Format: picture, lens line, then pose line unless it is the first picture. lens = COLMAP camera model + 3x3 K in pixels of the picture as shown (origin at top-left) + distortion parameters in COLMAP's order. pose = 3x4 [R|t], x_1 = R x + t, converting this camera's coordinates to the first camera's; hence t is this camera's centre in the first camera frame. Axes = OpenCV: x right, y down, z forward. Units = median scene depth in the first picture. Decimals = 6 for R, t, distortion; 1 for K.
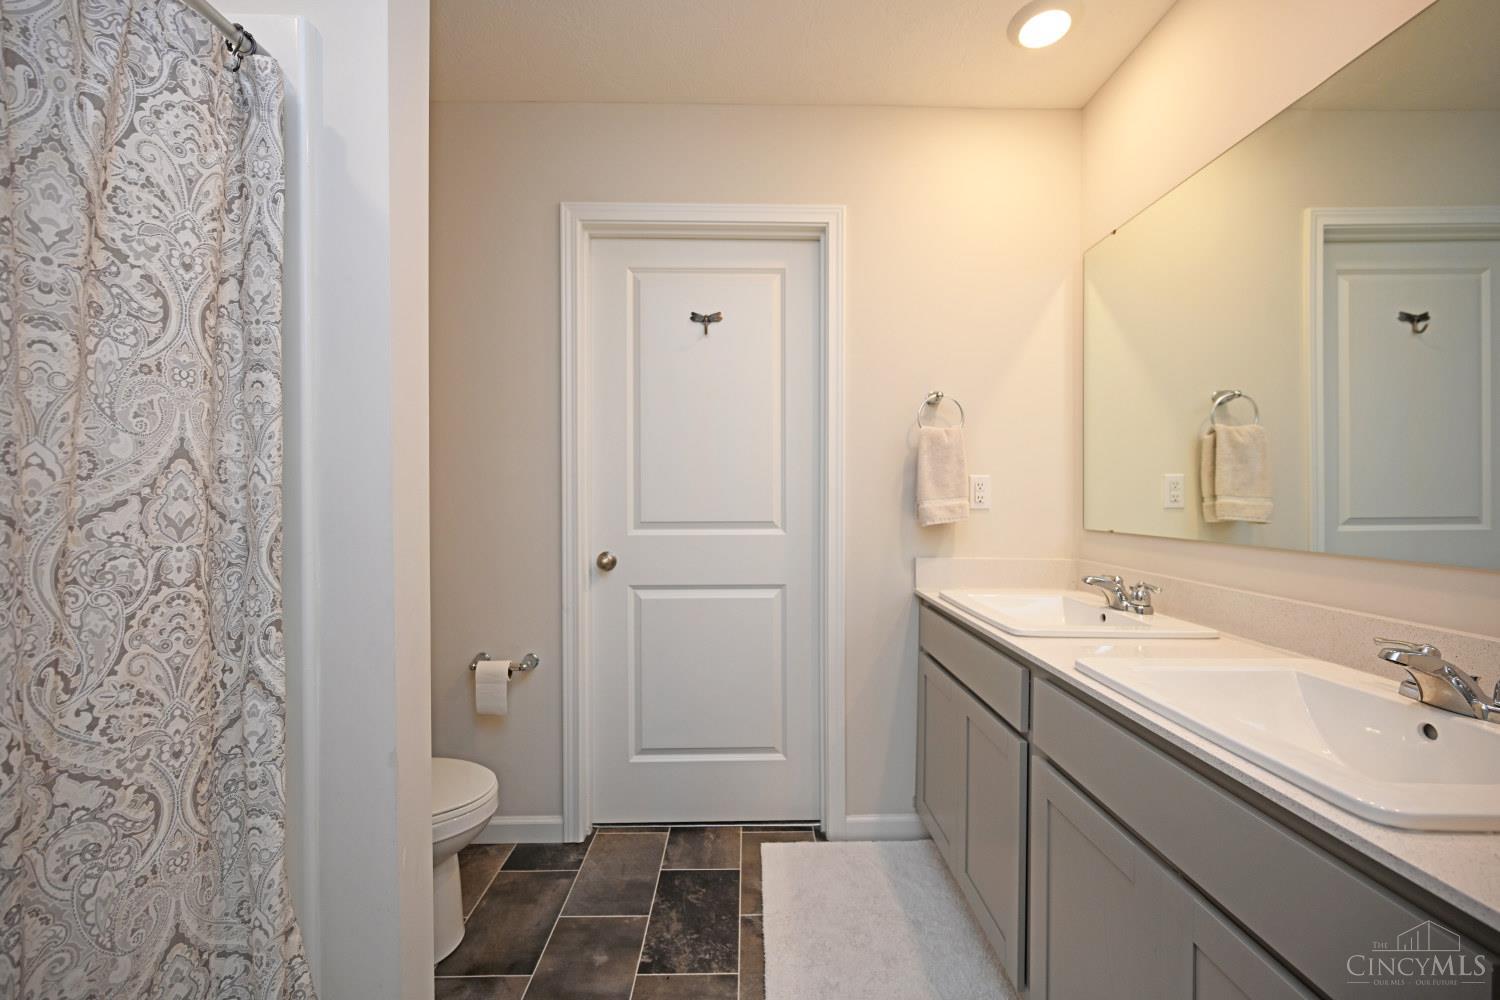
lens RADIAL K [[595.1, 0, 753.3], [0, 595.1, 494.0], [0, 0, 1]] dist [0.000908, 0.000642]
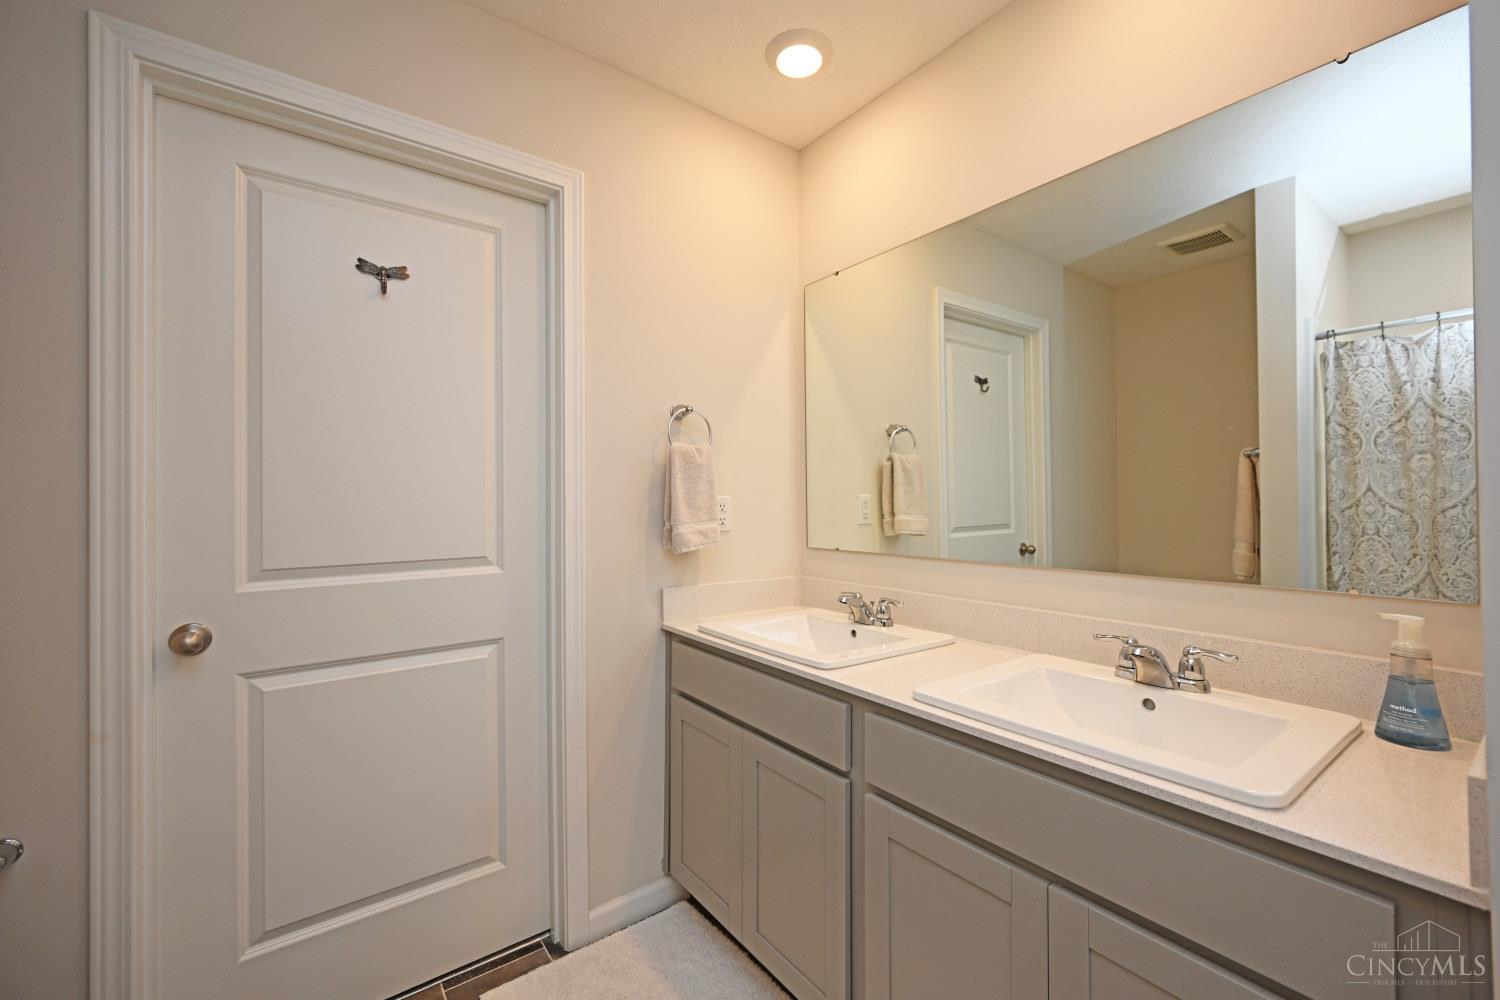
lens RADIAL K [[615.9, 0, 757.7], [0, 615.9, 490.0], [0, 0, 1]] dist [0.003944, -0.000474]
pose [[0.806727, 0.004098, 0.590910, -0.162796], [0.005389, 0.999883, -0.014290, -0.027143], [-0.590900, 0.014712, 0.806611, 0.169703]]
